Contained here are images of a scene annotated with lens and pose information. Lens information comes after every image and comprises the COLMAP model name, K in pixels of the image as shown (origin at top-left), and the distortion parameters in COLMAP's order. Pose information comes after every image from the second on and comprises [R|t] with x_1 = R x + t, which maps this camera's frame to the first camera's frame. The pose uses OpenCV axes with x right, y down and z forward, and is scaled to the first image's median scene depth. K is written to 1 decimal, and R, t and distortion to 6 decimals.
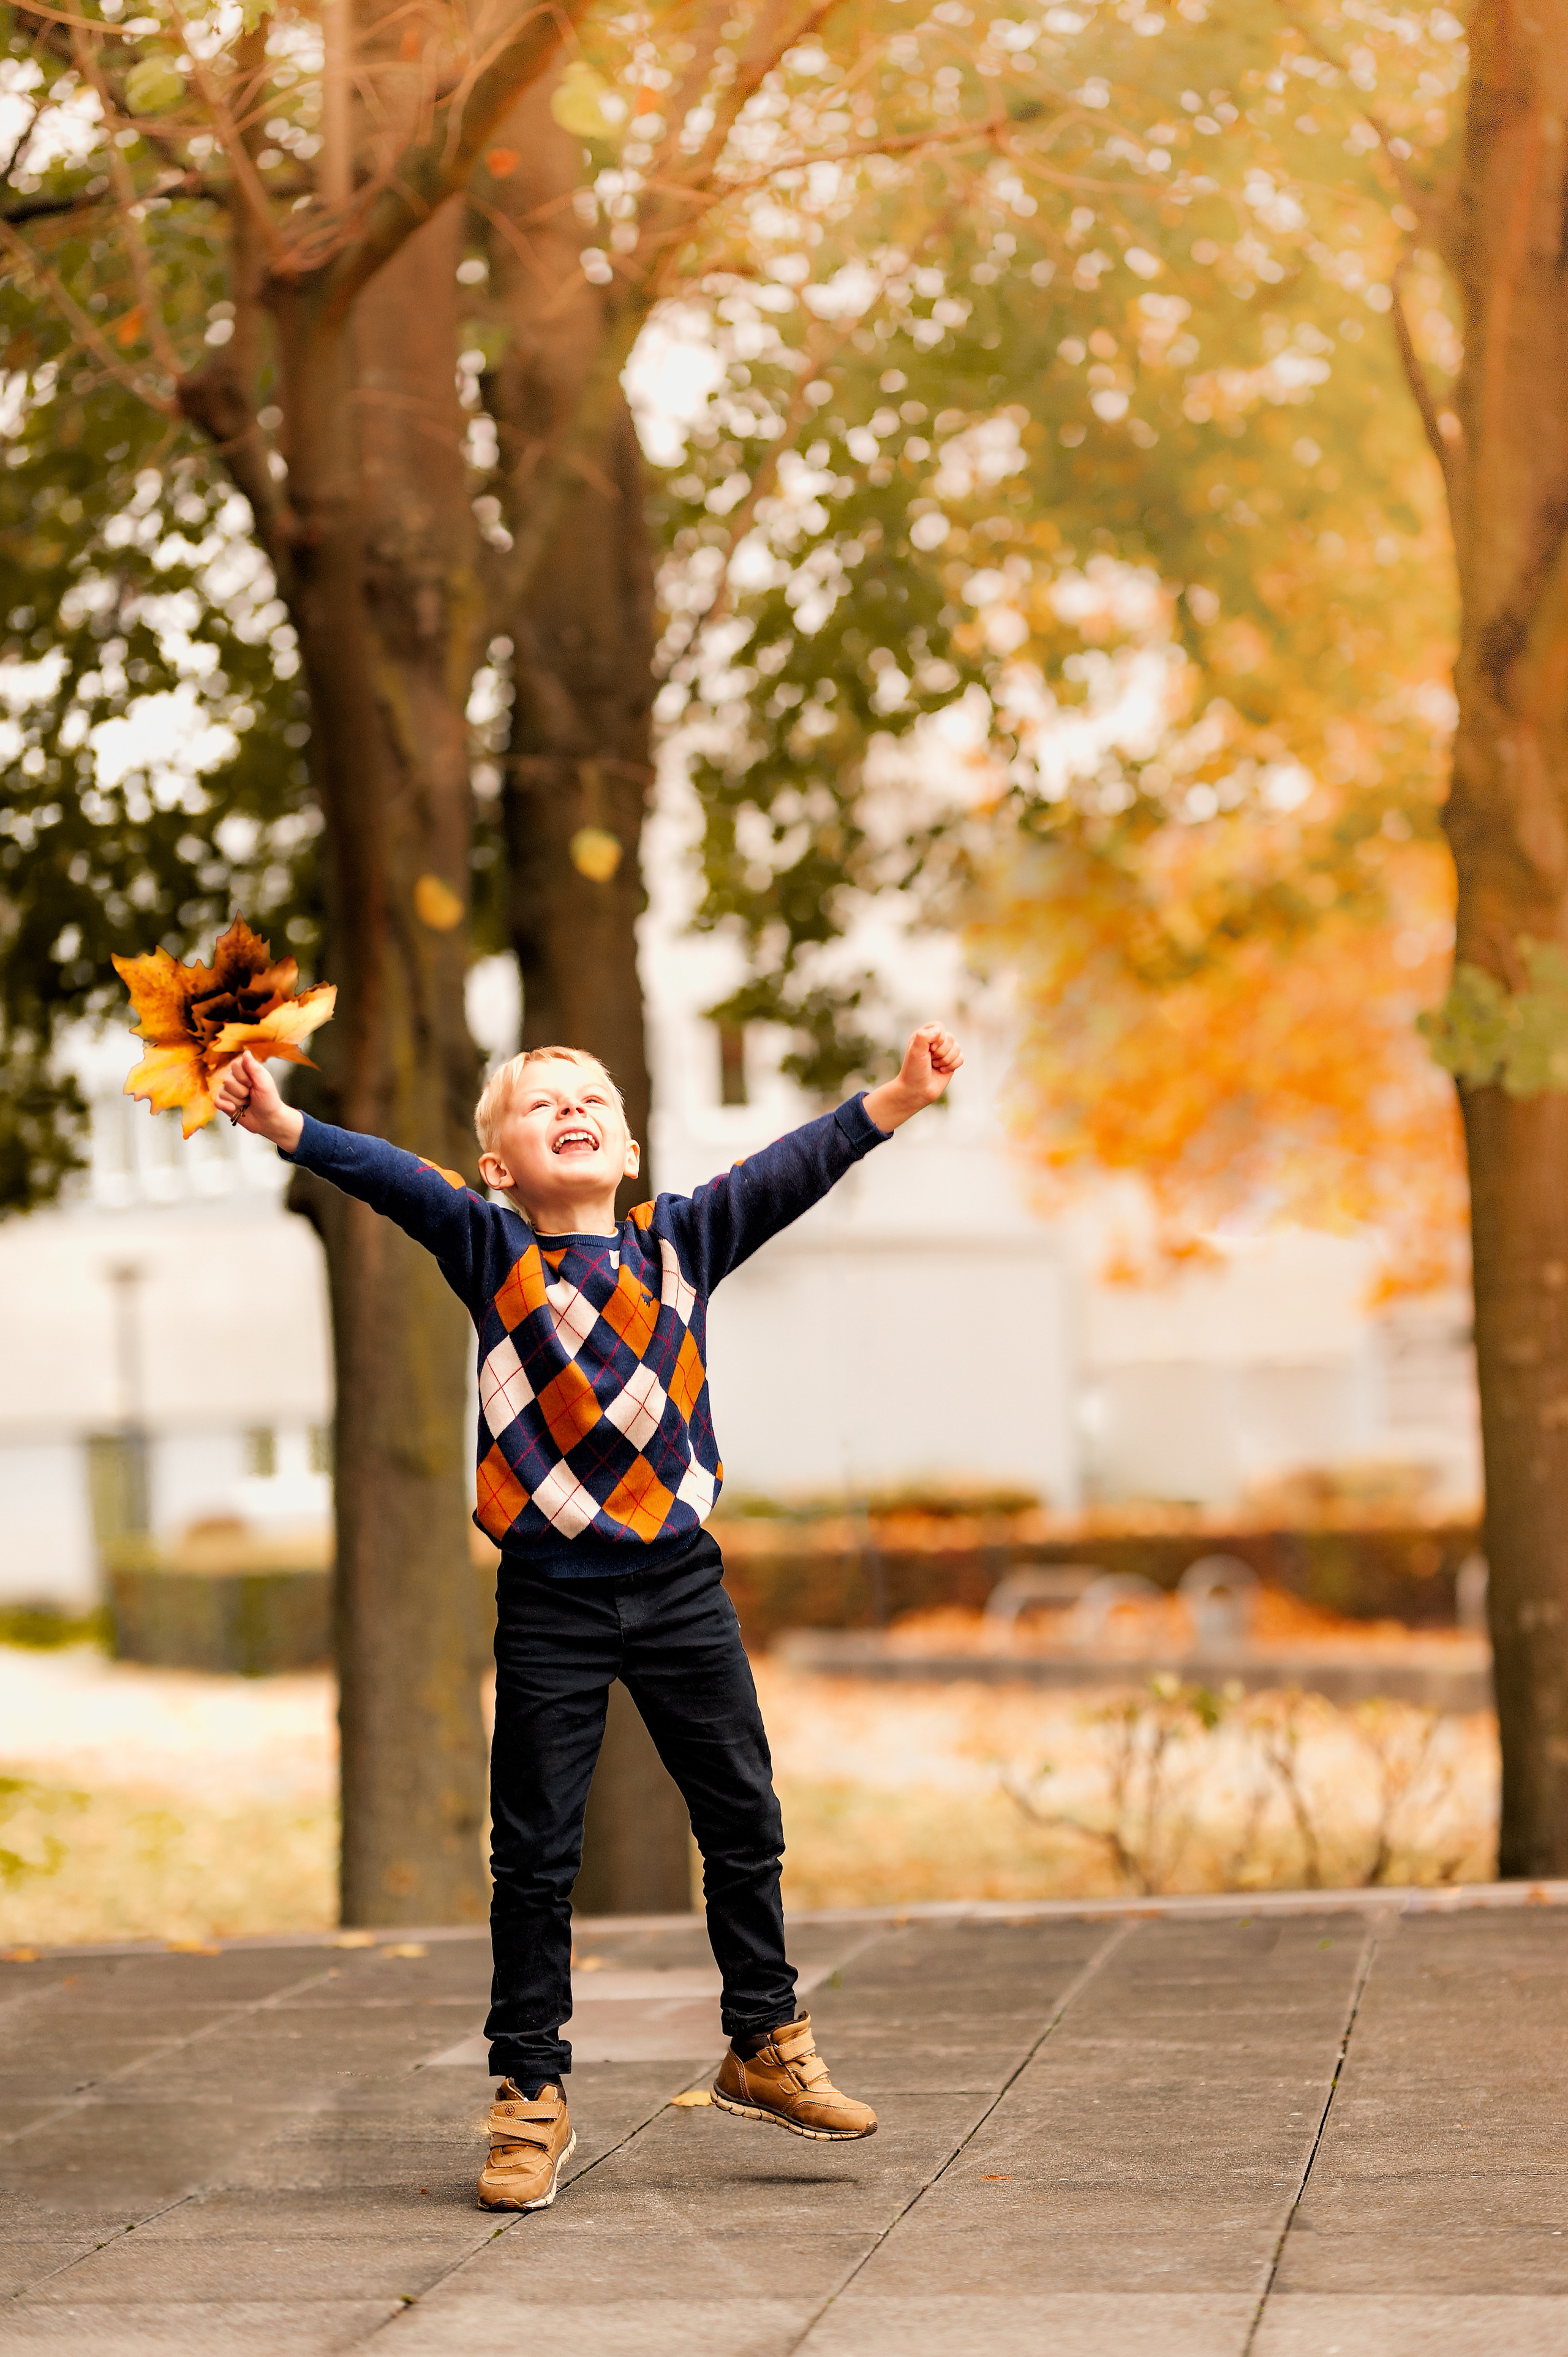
lens RADIAL K [[5787.9, 0, 784.4], [0, 5787.9, 1200.1], [0, 0, 1]] dist [0.526818, 0.000000]
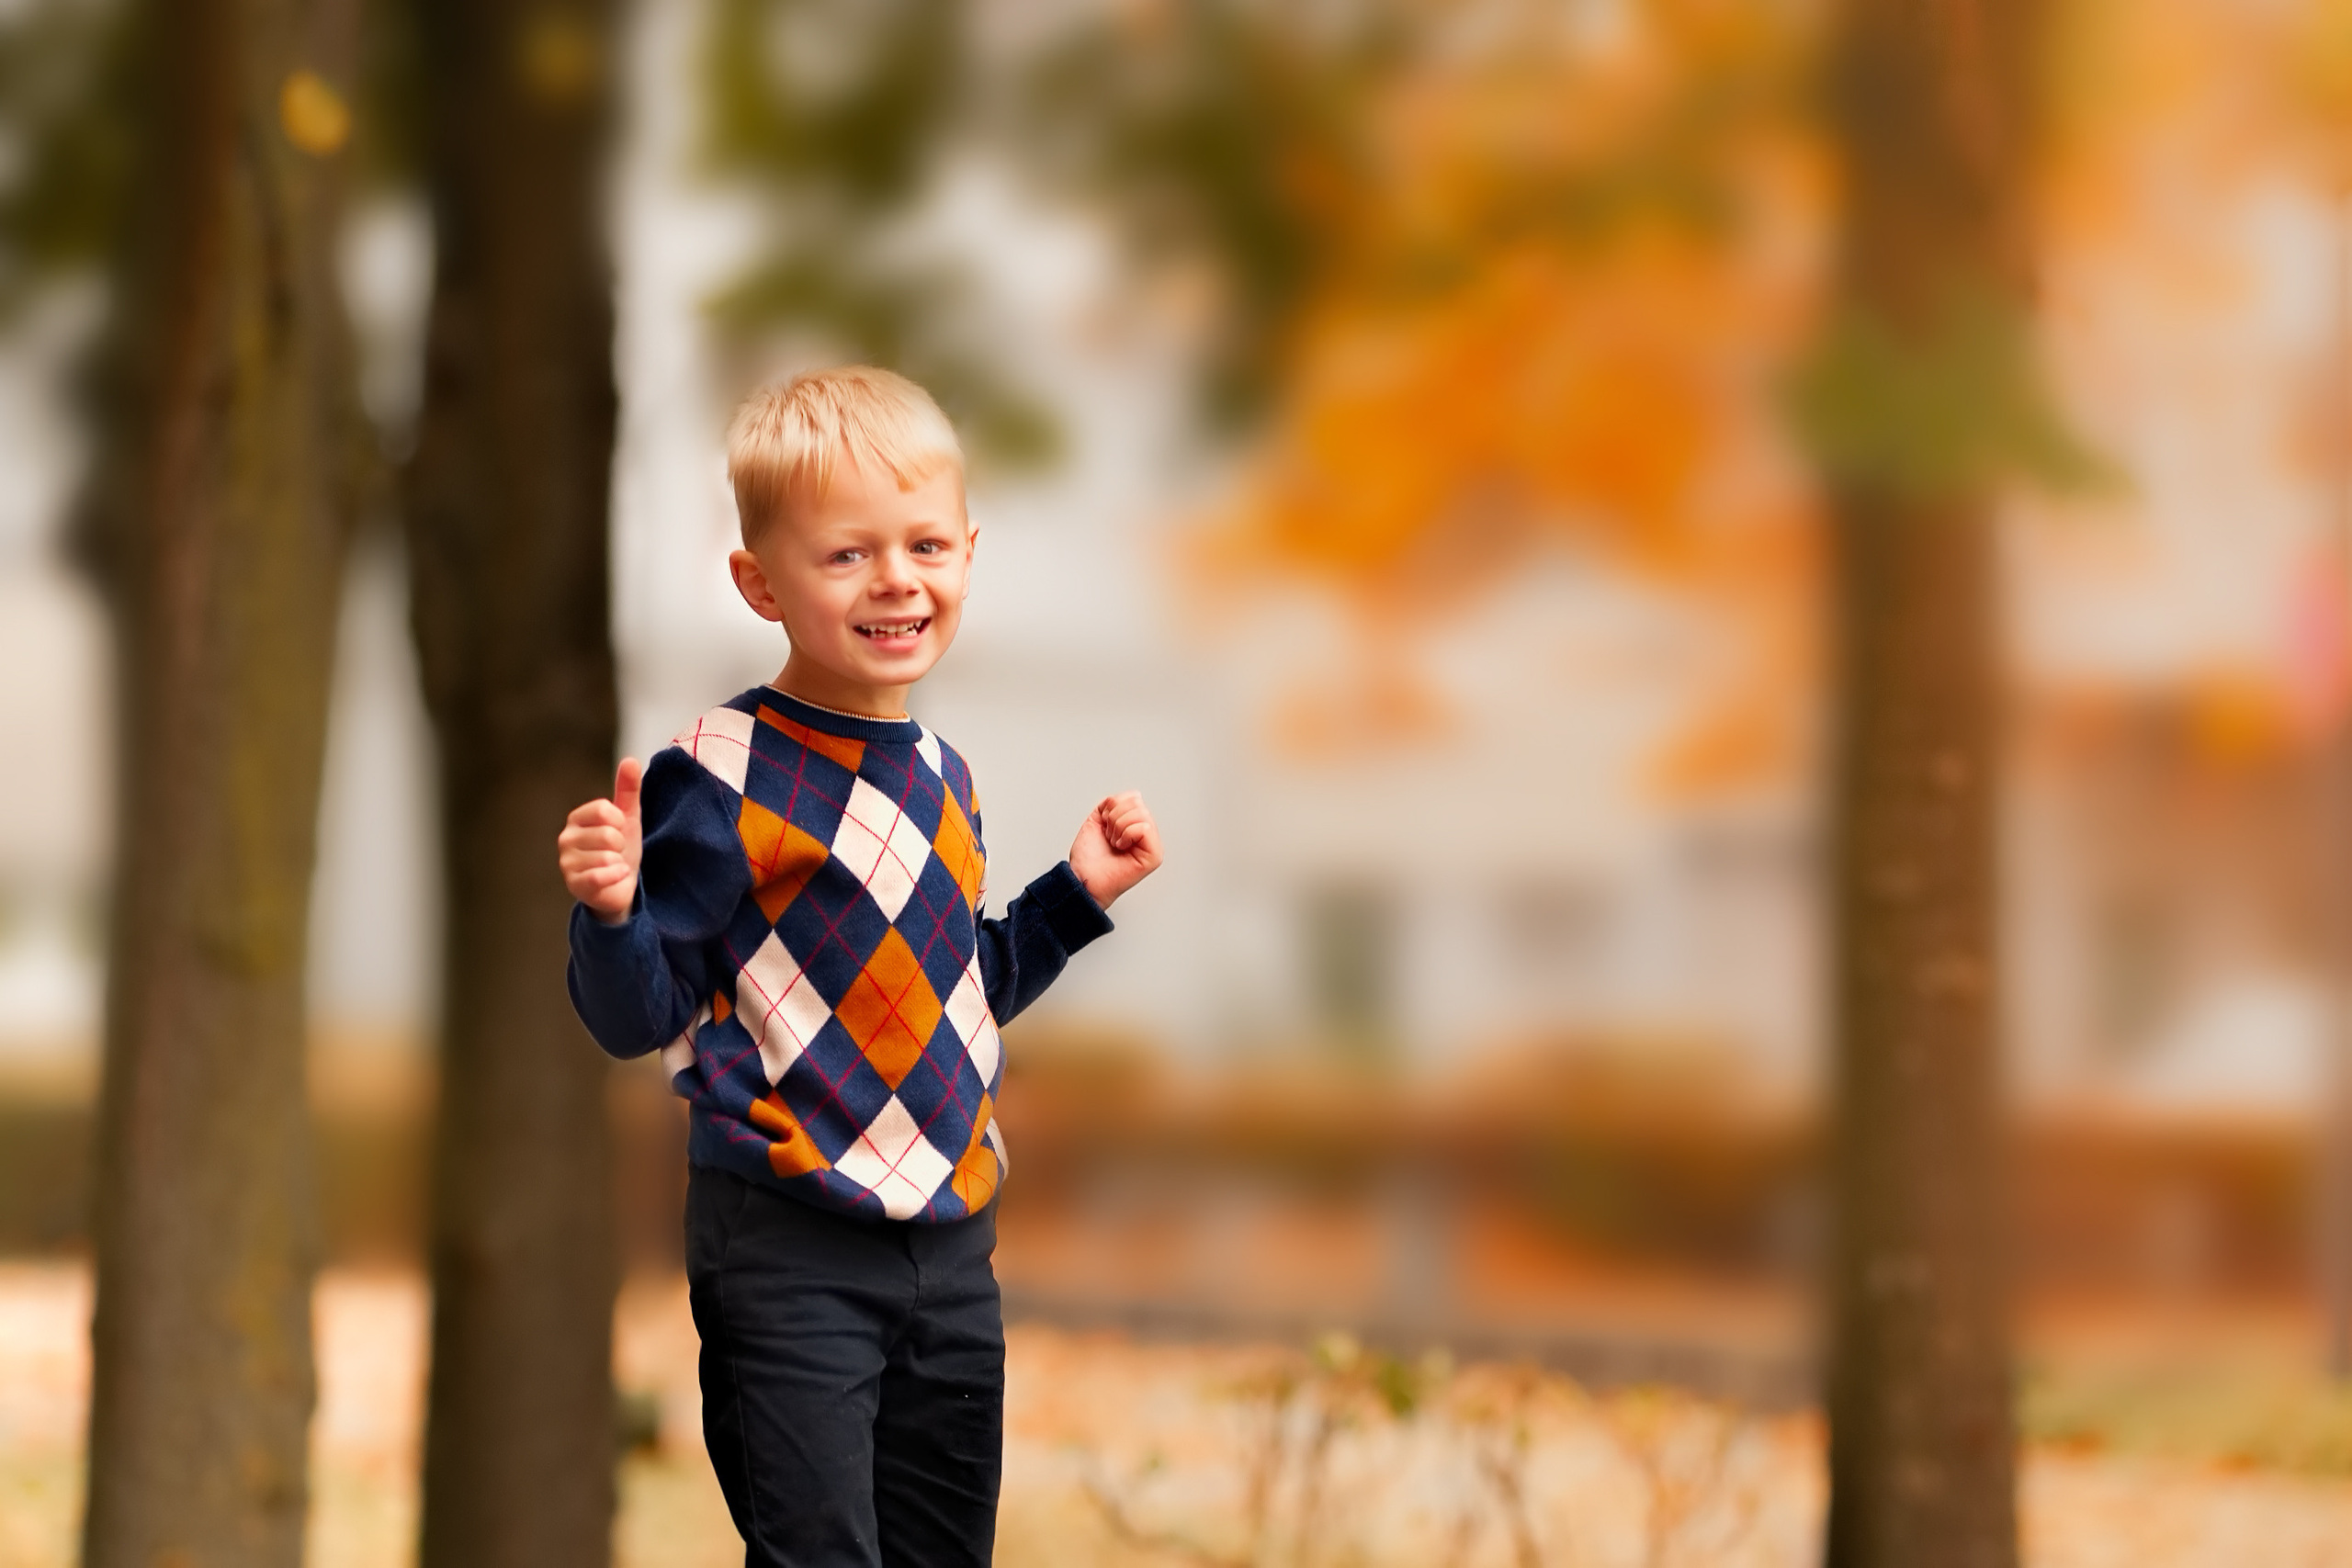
lens RADIAL K [[5775.9, 0, 1181.5], [0, 5775.9, 766.6], [0, 0, 1]] dist [0.526818, 0.000000]
pose [[0.998284, 0.058256, -0.005953, 0.047529], [-0.058137, 0.998136, 0.018570, 0.005000], [0.007024, -0.018192, 0.999810, 0.331463]]
